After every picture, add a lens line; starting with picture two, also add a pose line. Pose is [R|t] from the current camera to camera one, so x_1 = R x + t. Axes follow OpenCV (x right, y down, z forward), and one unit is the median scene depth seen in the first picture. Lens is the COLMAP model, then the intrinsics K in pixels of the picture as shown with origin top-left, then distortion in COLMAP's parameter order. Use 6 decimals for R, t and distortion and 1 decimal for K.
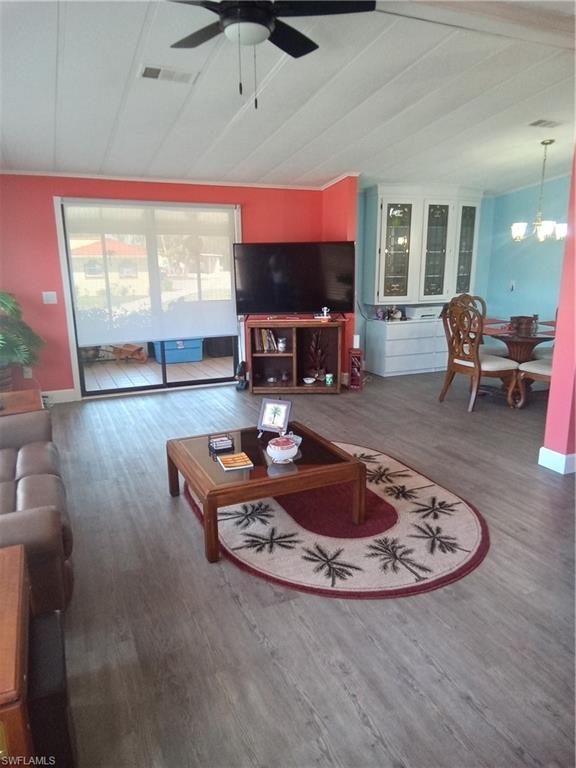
lens RADIAL K [[533.1, 0, 288.0], [0, 533.1, 384.0], [0, 0, 1]] dist [0.005959, -0.004954]
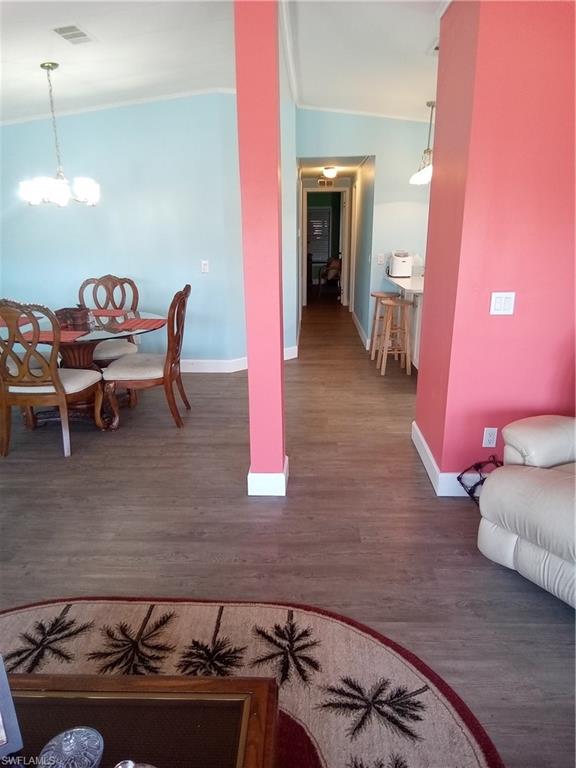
lens RADIAL K [[533.1, 0, 288.0], [0, 533.1, 384.0], [0, 0, 1]] dist [0.005959, -0.004954]
pose [[0.433356, -0.247409, 0.866598, -0.150040], [0.206315, 0.963278, 0.171839, -0.137668], [-0.877289, 0.104325, 0.468487, 0.602907]]
